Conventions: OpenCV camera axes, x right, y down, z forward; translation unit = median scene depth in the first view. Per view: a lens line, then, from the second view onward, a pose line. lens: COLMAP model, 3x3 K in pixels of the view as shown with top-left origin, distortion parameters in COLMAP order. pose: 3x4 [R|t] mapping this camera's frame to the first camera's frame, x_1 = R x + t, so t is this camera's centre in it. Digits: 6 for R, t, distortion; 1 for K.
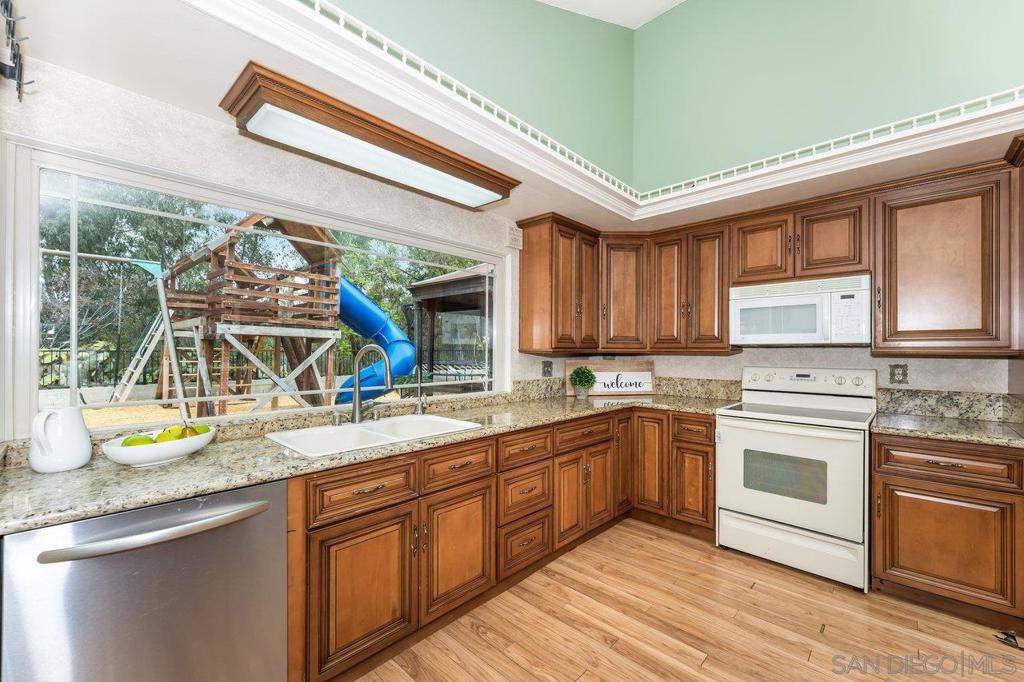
lens RADIAL K [[414.8, 0, 512.7], [0, 414.8, 350.0], [0, 0, 1]] dist [-0.000632, 0.000217]
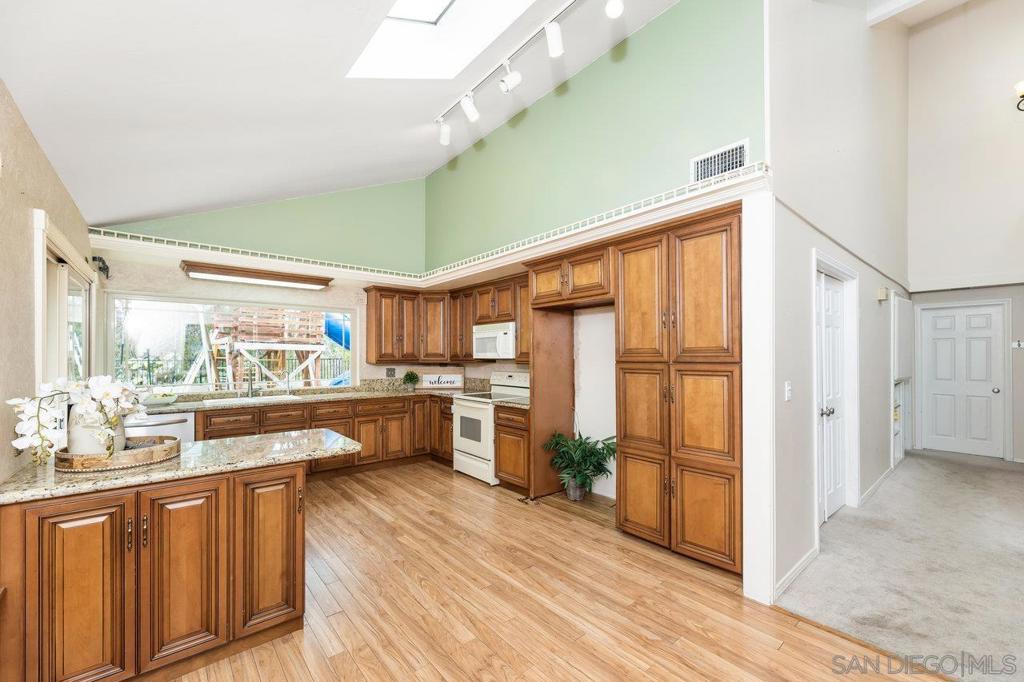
lens RADIAL K [[414.8, 0, 516.8], [0, 414.8, 354.1], [0, 0, 1]] dist [-0.000632, 0.000217]
pose [[0.994015, -0.005267, -0.109121, 0.915760], [0.005081, 0.999985, -0.001979, -0.027781], [0.109129, 0.001412, 0.994027, -0.730085]]
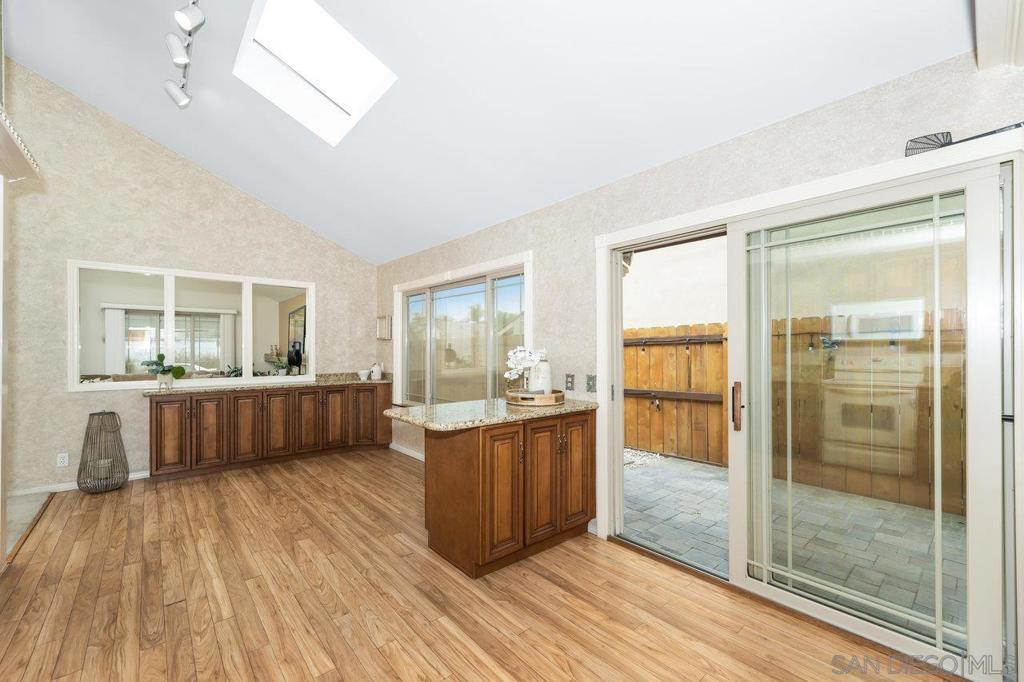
lens RADIAL K [[414.8, 0, 510.0], [0, 414.8, 348.6], [0, 0, 1]] dist [-0.000632, 0.000217]
pose [[-0.994239, -0.002880, 0.107148, 0.176538], [-0.003099, 0.999993, -0.001880, 0.009071], [-0.107142, -0.002202, -0.994241, 0.869402]]
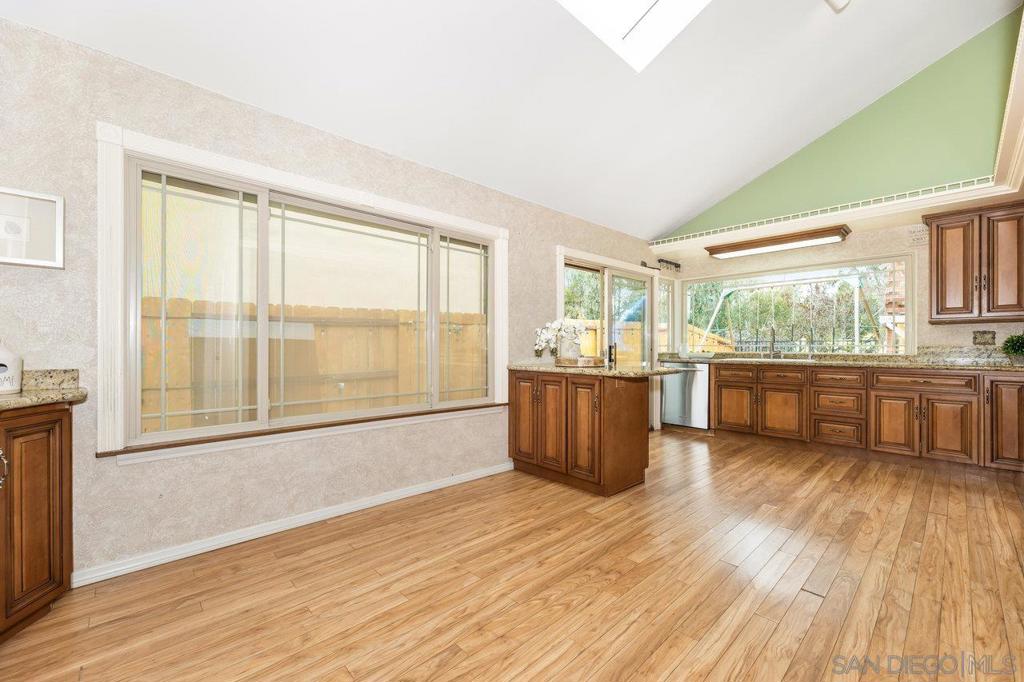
lens RADIAL K [[414.8, 0, 516.4], [0, 414.8, 347.1], [0, 0, 1]] dist [-0.000632, 0.000217]
pose [[-0.064221, -0.002185, -0.997933, 1.491063], [0.000165, 0.999998, -0.002201, 0.085632], [0.997936, -0.000306, -0.064220, -0.197409]]
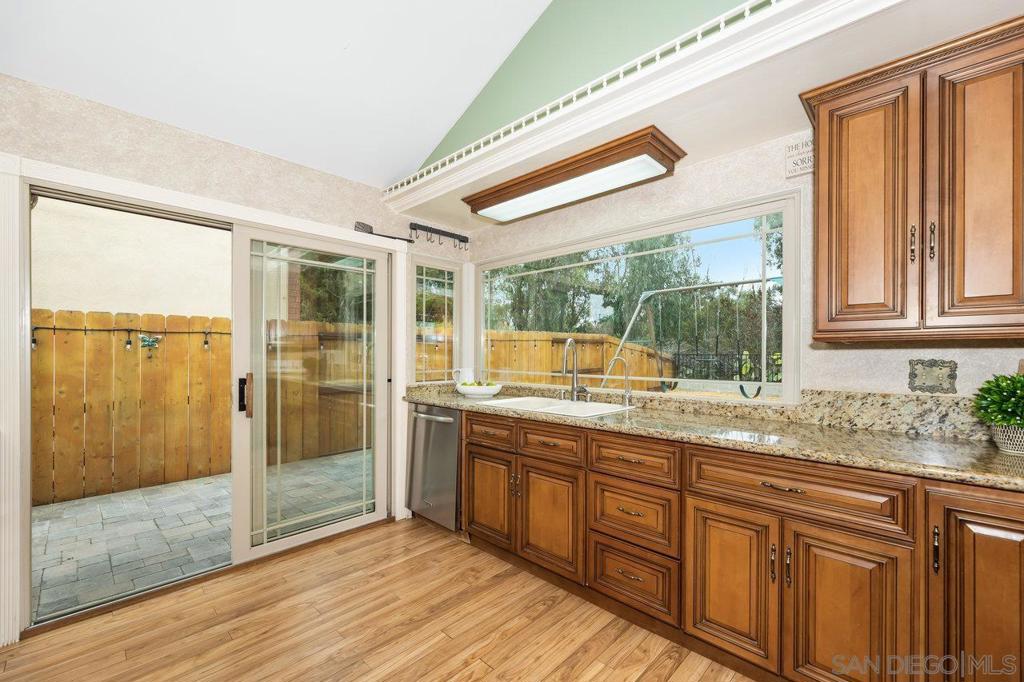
lens RADIAL K [[414.8, 0, 526.9], [0, 414.8, 355.2], [0, 0, 1]] dist [-0.000632, 0.000217]
pose [[-0.000424, -0.001792, -0.999998, 0.662357], [-0.004367, 0.999989, -0.001790, 0.028975], [0.999990, 0.004367, -0.000432, 0.633697]]
